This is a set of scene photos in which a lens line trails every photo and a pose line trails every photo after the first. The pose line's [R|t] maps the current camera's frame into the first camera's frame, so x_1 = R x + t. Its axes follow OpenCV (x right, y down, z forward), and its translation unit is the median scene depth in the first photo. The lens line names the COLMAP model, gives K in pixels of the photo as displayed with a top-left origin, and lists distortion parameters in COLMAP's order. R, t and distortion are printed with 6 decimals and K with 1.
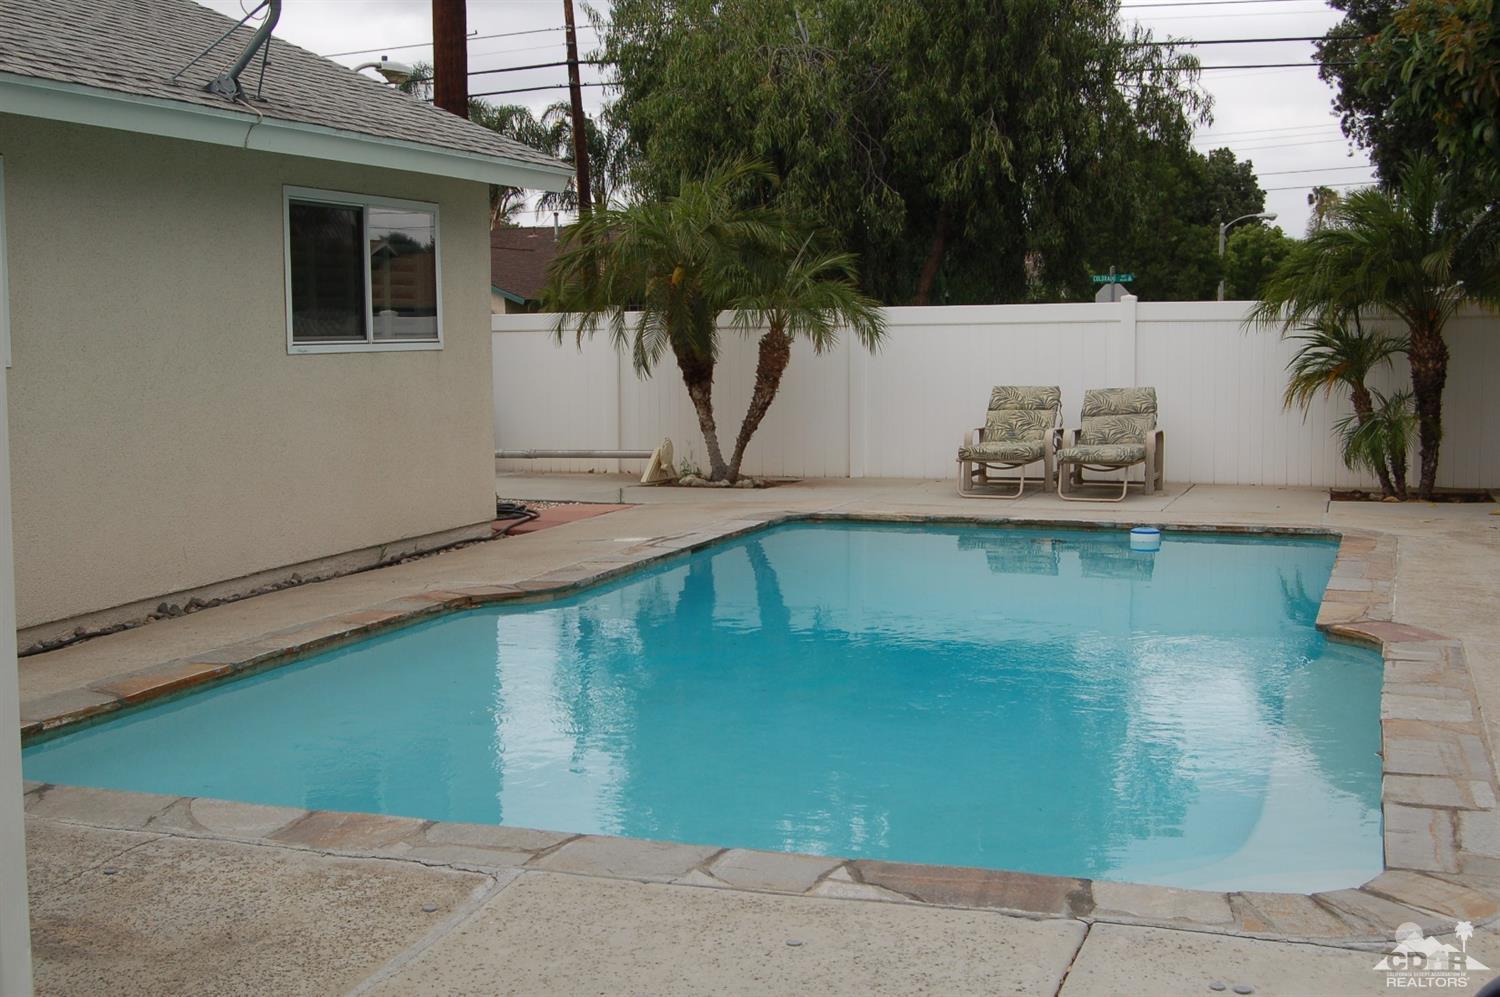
lens RADIAL K [[1873.7, 0, 750.0], [0, 1873.7, 498.5], [0, 0, 1]] dist [-0.072970, 0.010110]
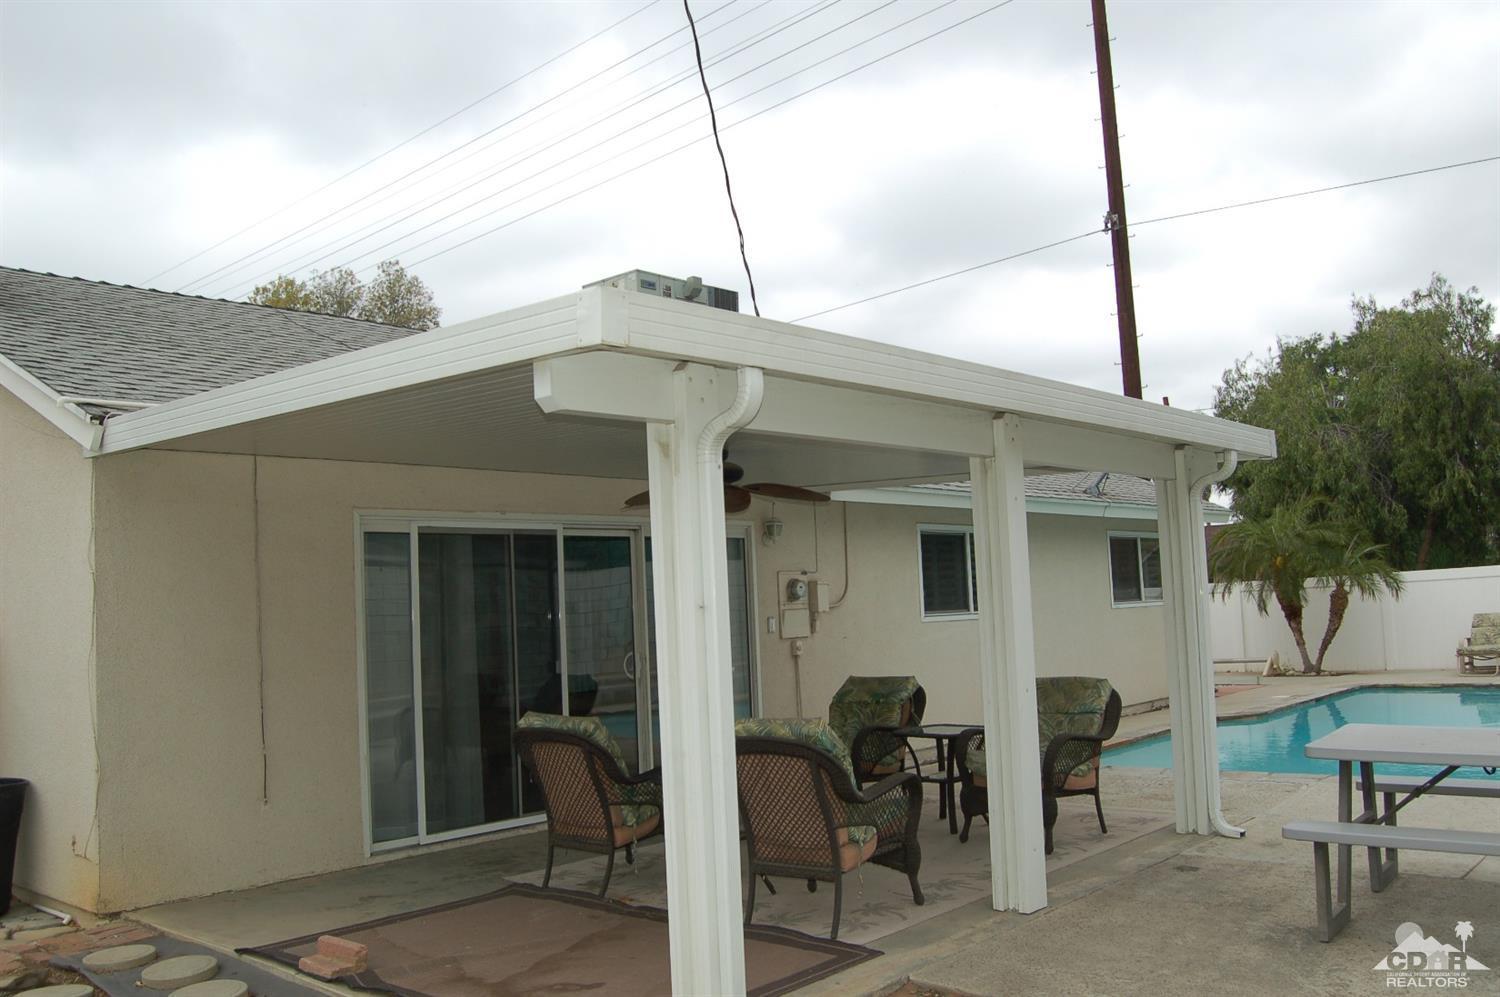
lens RADIAL K [[1255.1, 0, 745.8], [0, 1255.1, 523.9], [0, 0, 1]] dist [-0.096947, 0.052069]
pose [[0.920186, -0.063447, -0.386305, -0.048978], [0.003734, 0.988157, -0.153401, 0.028302], [0.391462, 0.139715, 0.909526, -0.304916]]
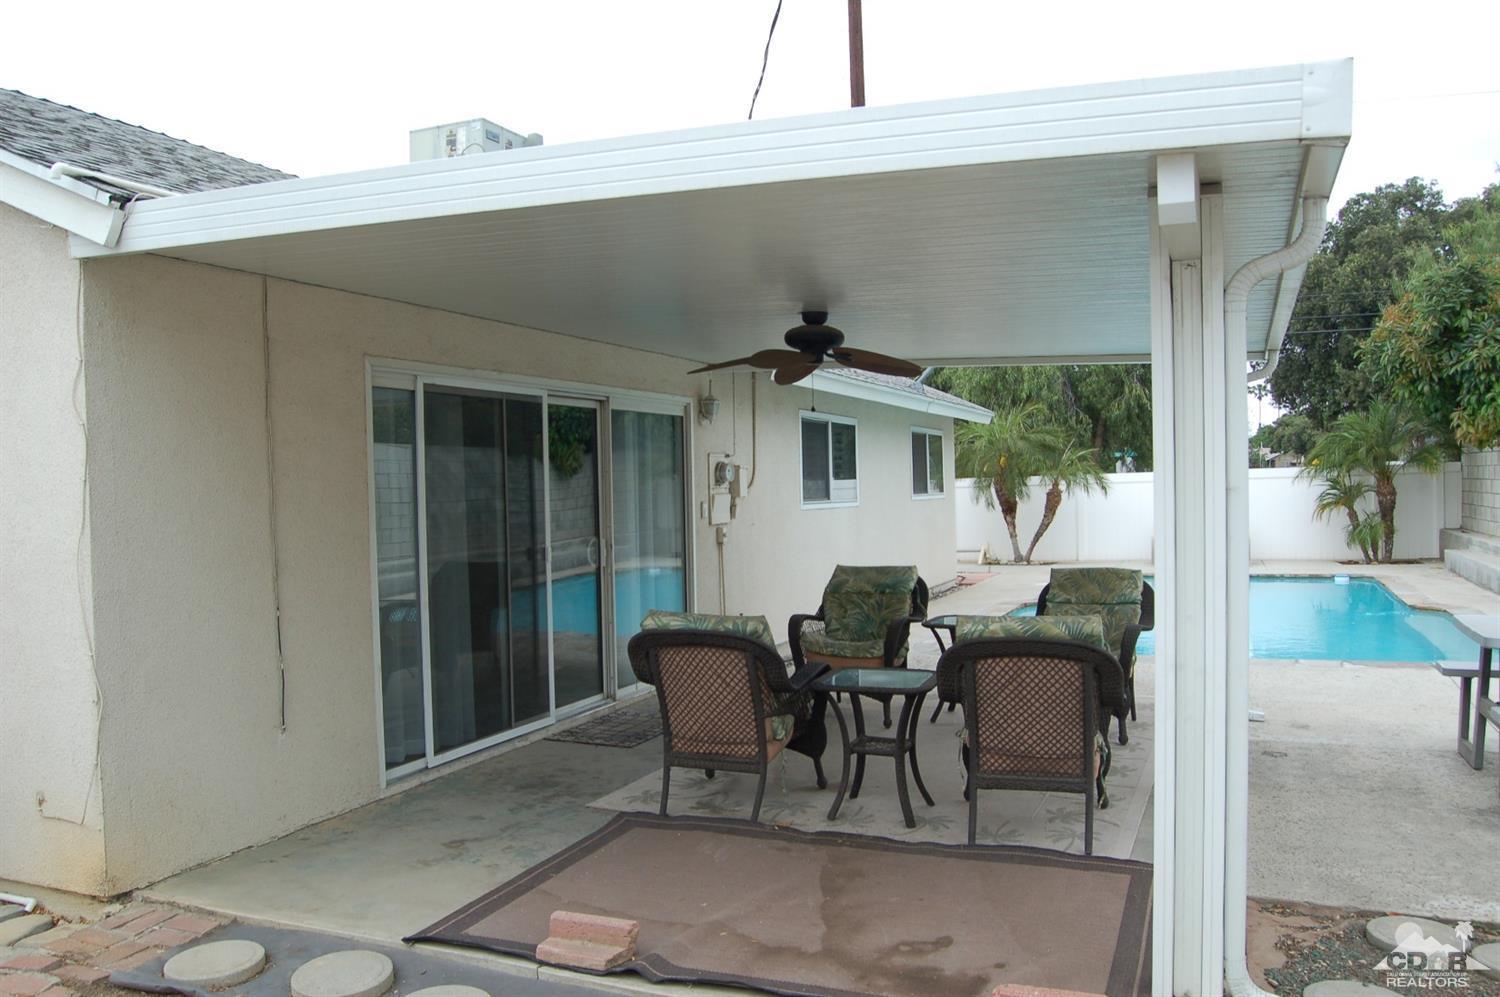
lens RADIAL K [[1175.7, 0, 735.7], [0, 1175.7, 523.7], [0, 0, 1]] dist [-0.101276, 0.044888]
pose [[0.997352, -0.015698, -0.071017, -0.231922], [0.011365, 0.998072, -0.061021, 0.022362], [0.071838, 0.060052, 0.995607, -0.270962]]
